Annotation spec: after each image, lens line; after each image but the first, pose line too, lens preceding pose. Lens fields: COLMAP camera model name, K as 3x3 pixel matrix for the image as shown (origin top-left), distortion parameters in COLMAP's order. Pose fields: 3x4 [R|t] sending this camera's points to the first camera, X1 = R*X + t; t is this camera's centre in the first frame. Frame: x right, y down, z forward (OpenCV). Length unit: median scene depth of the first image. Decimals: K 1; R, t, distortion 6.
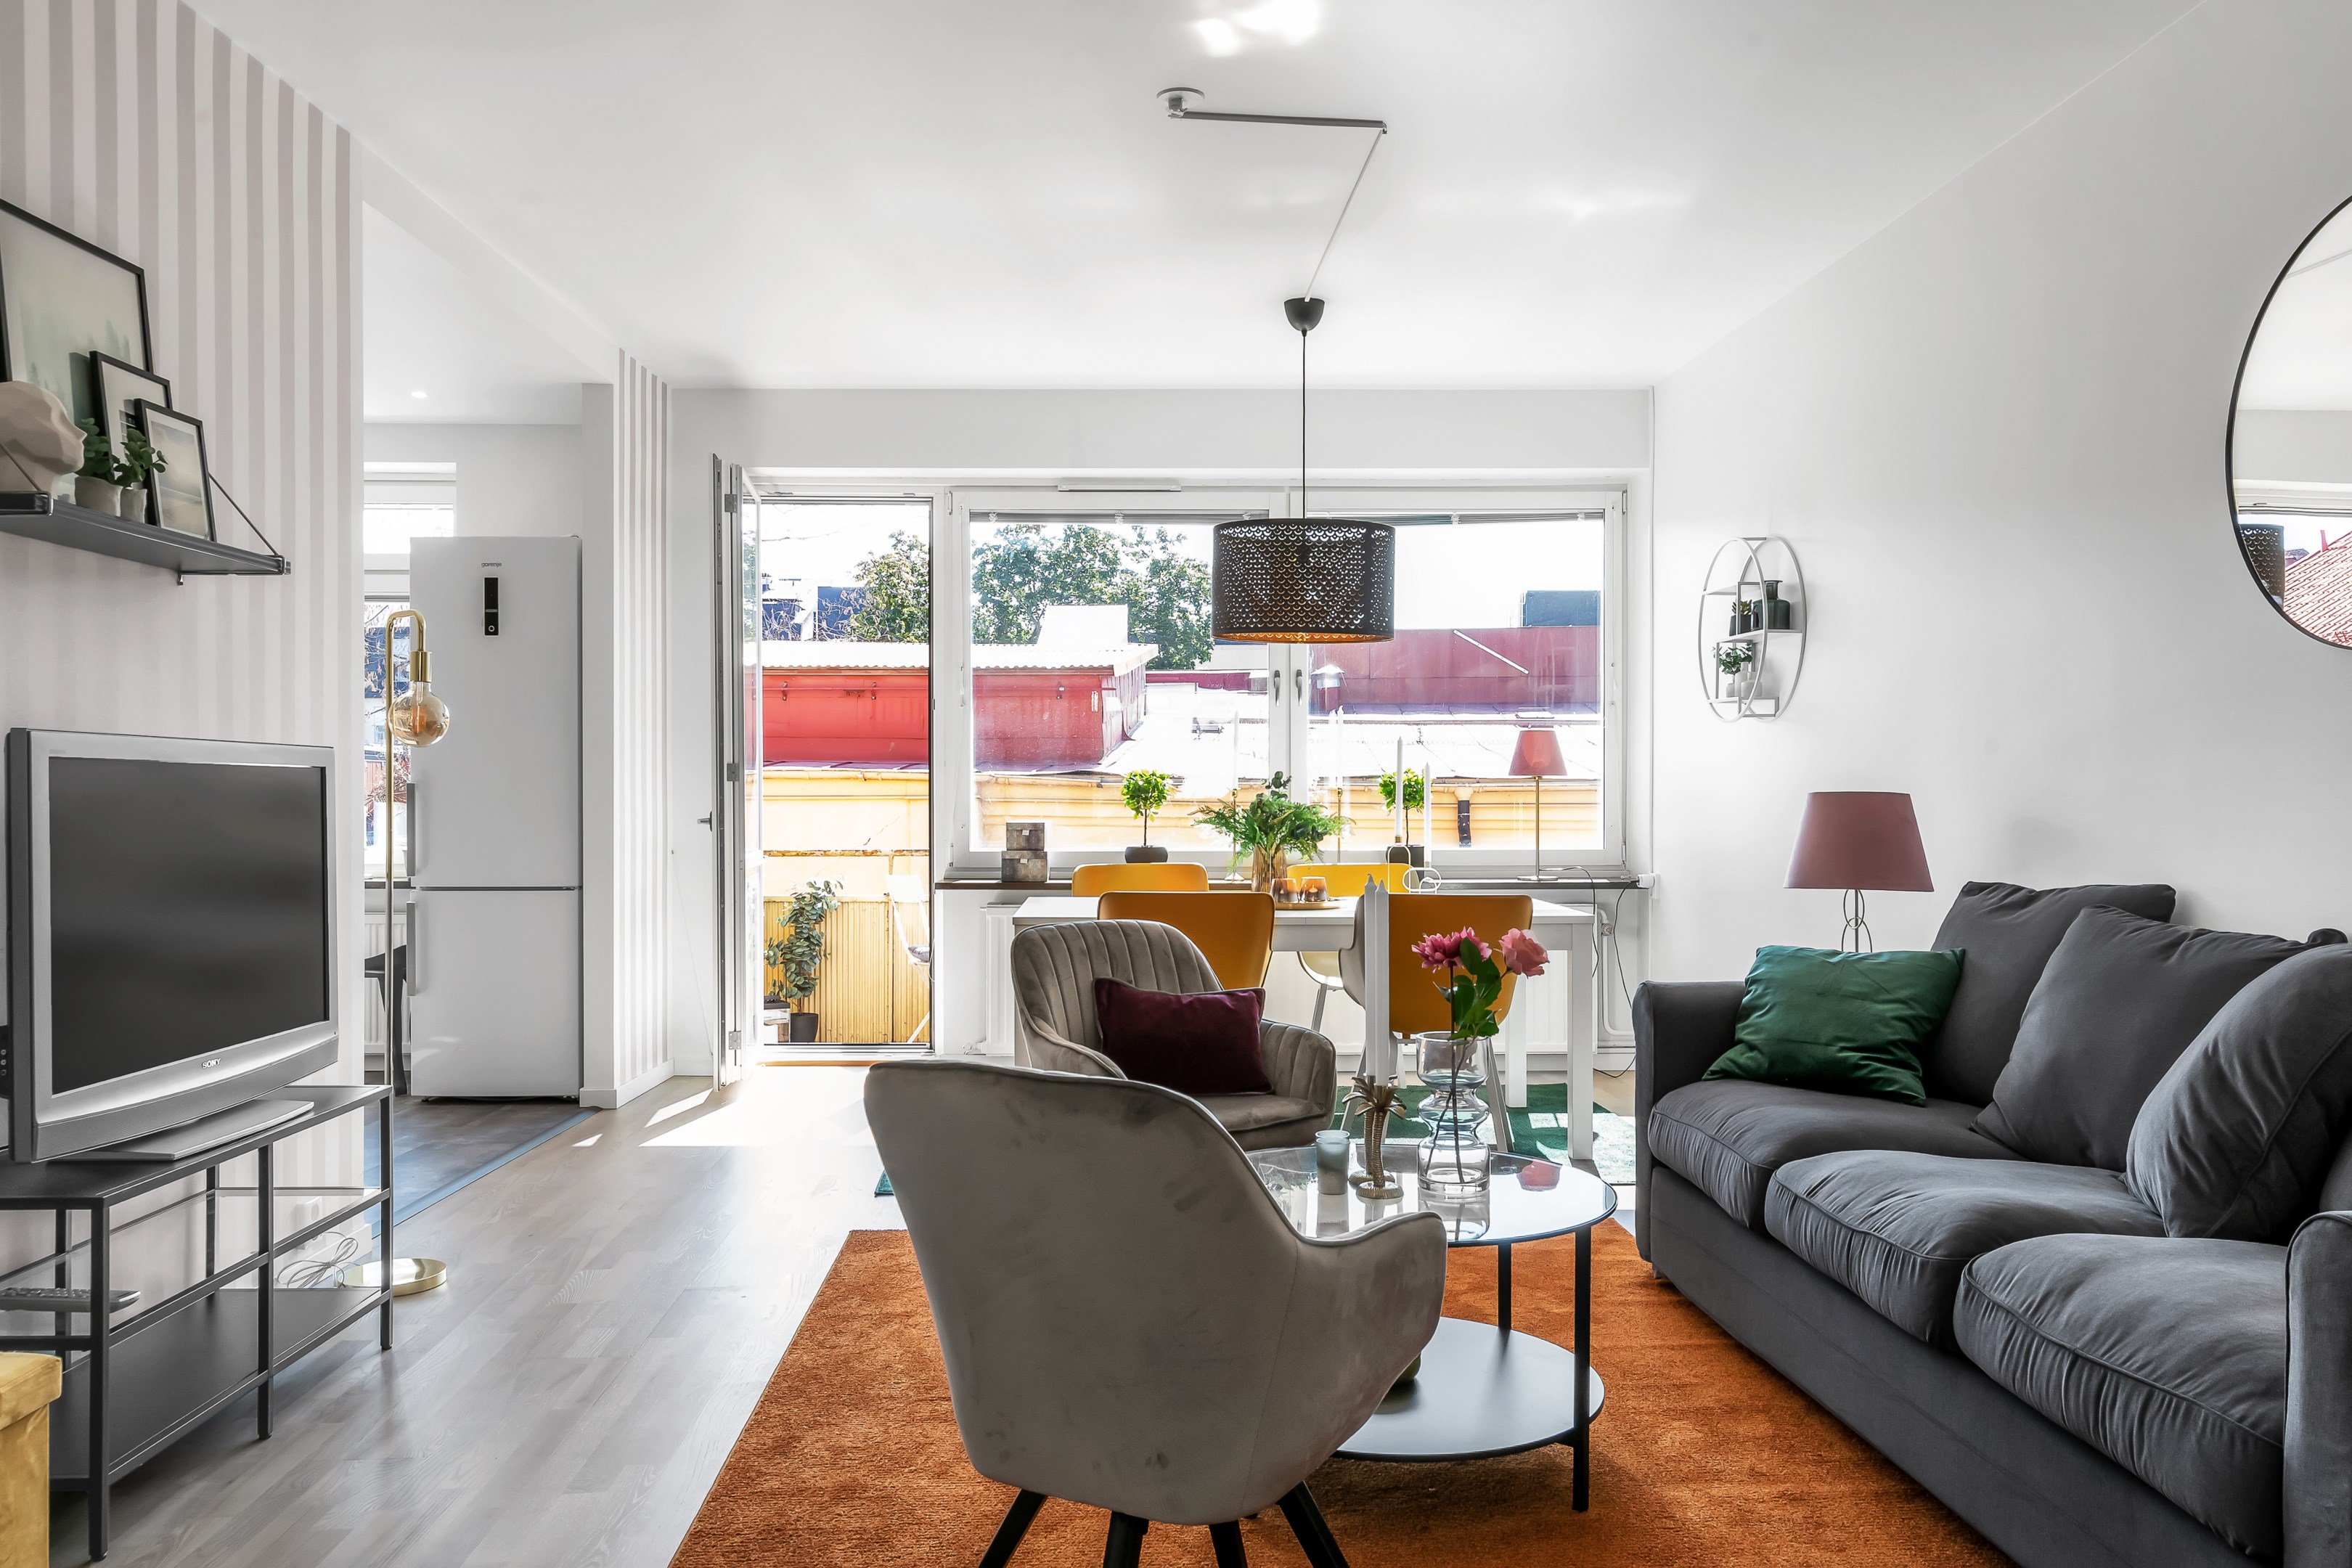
lens RADIAL K [[1730.3, 0, 1176.6], [0, 1730.3, 789.1], [0, 0, 1]] dist [0.009375, 0.002479]
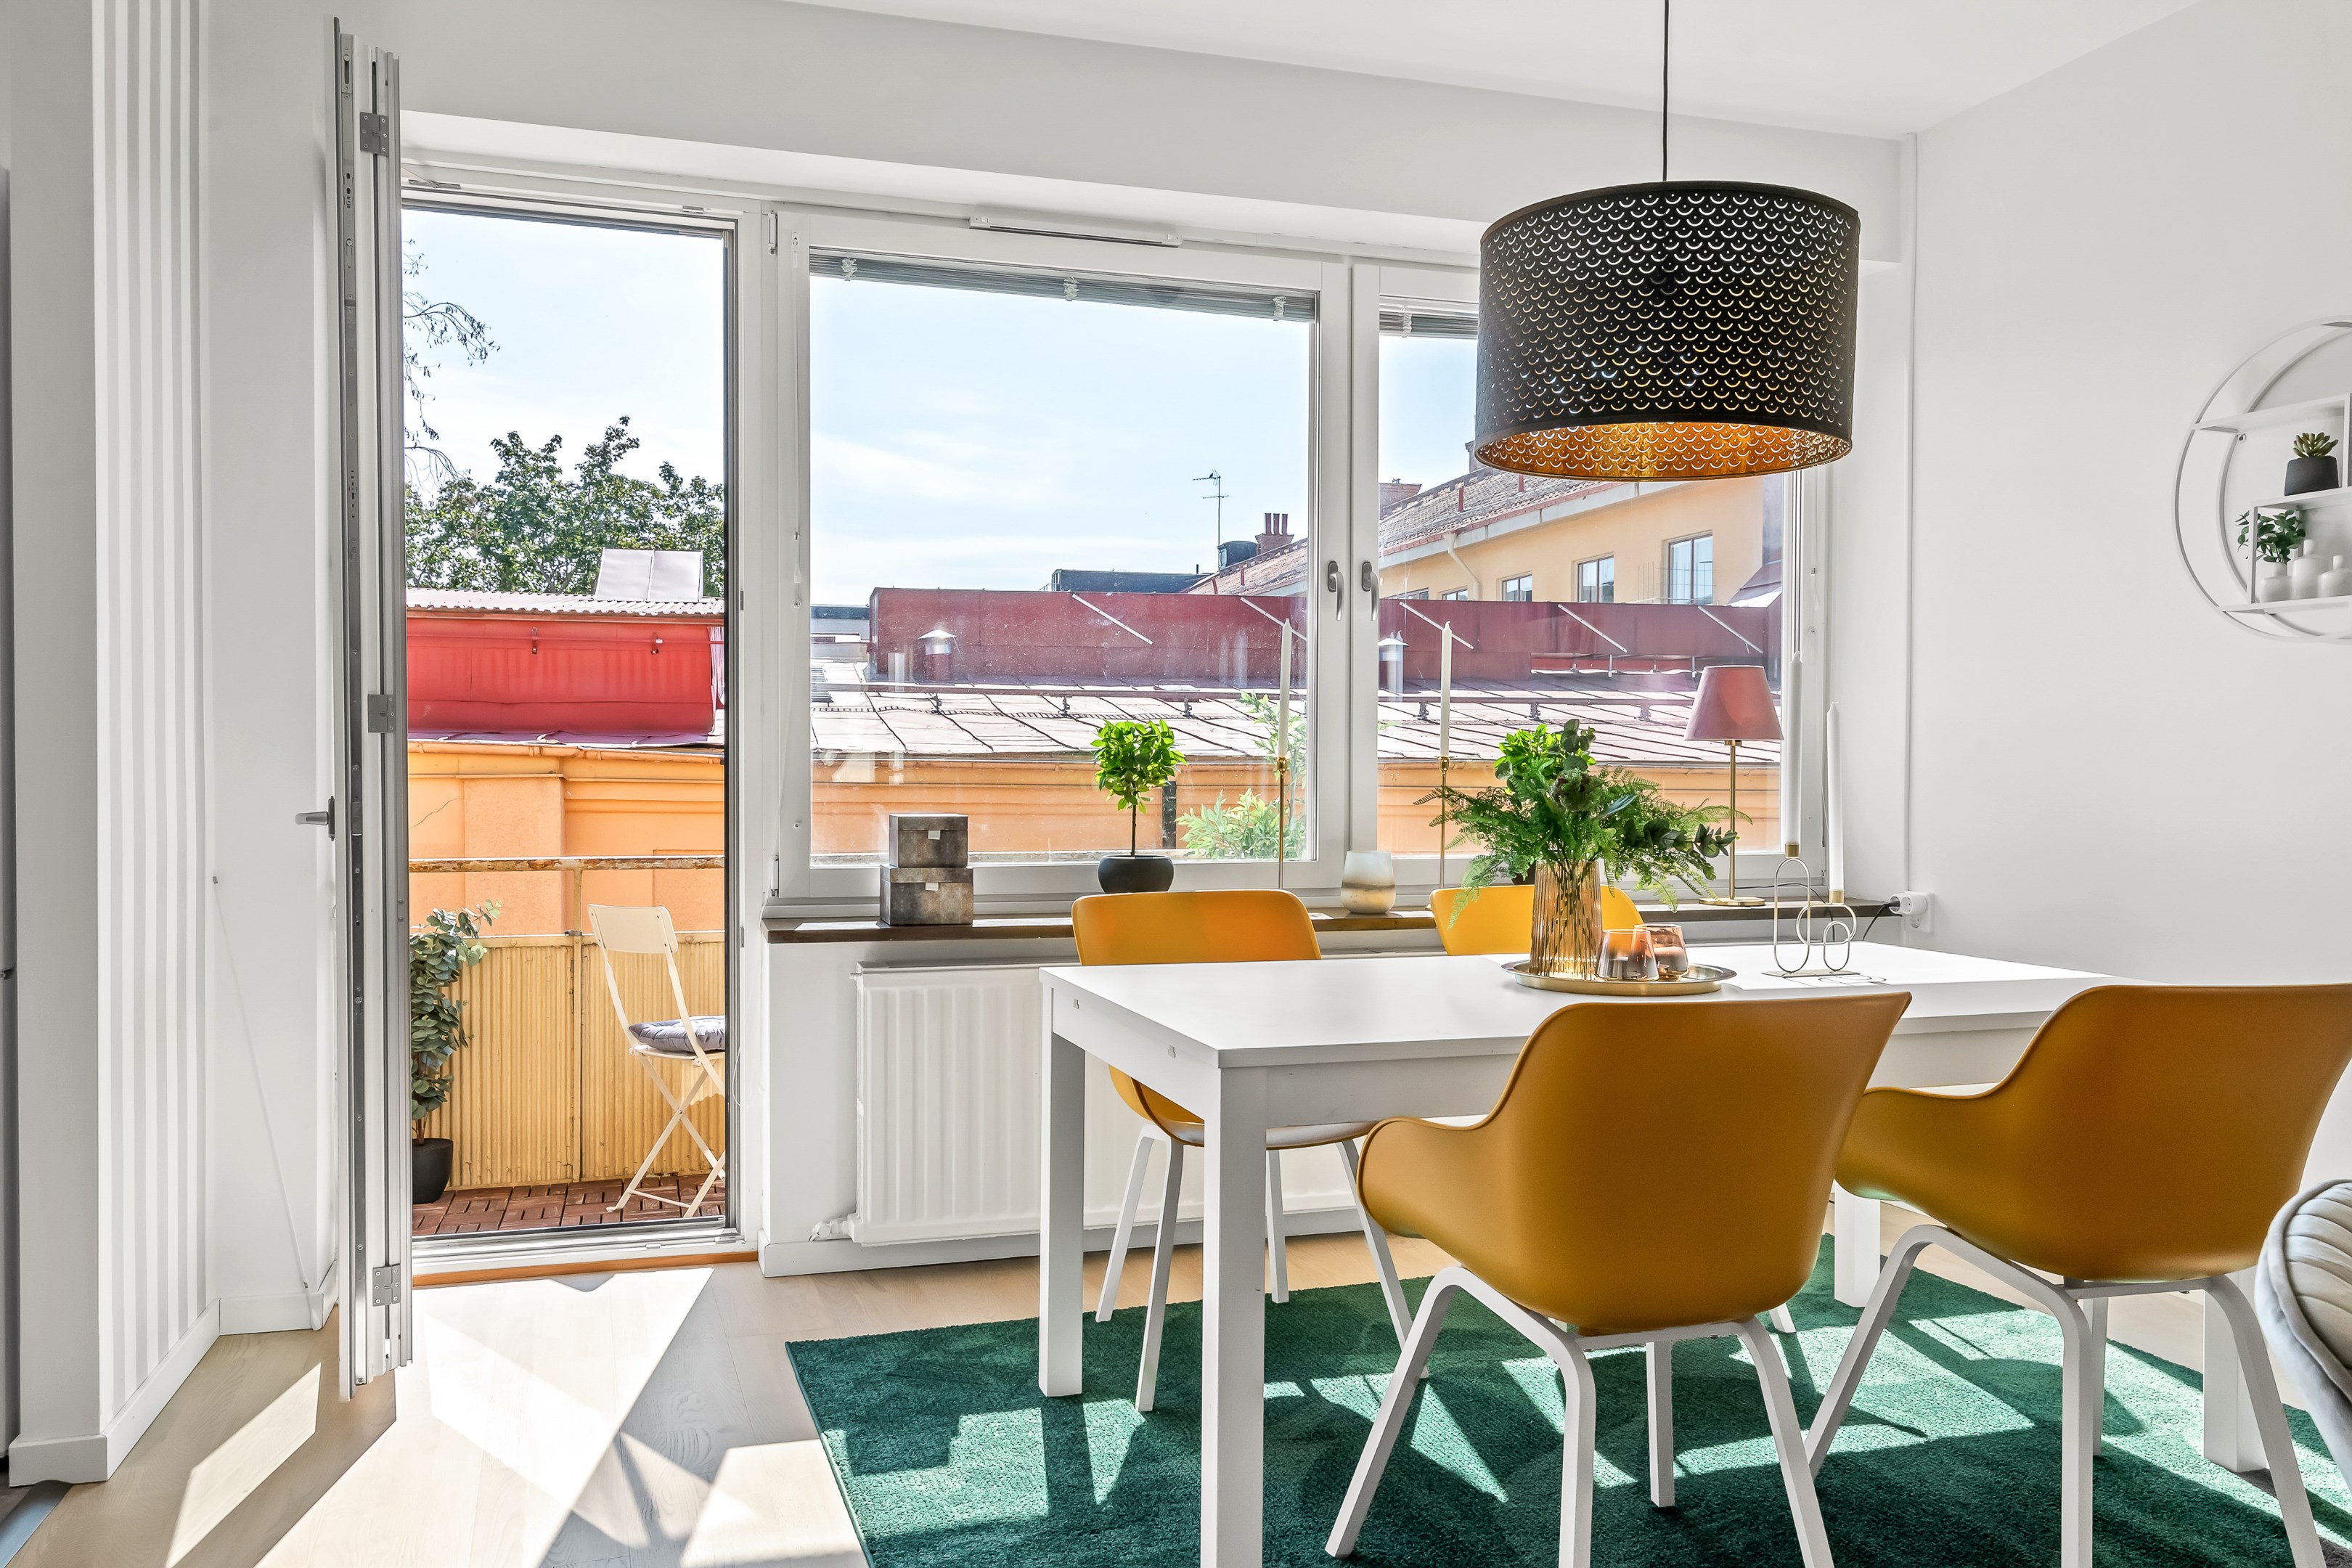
lens RADIAL K [[1730.3, 0, 1173.4], [0, 1730.3, 794.9], [0, 0, 1]] dist [0.009375, 0.002479]
pose [[0.960348, -0.000216, 0.278805, -0.165190], [-0.003549, 0.999909, 0.012998, 0.004918], [-0.278782, -0.013472, 0.960260, 0.446908]]
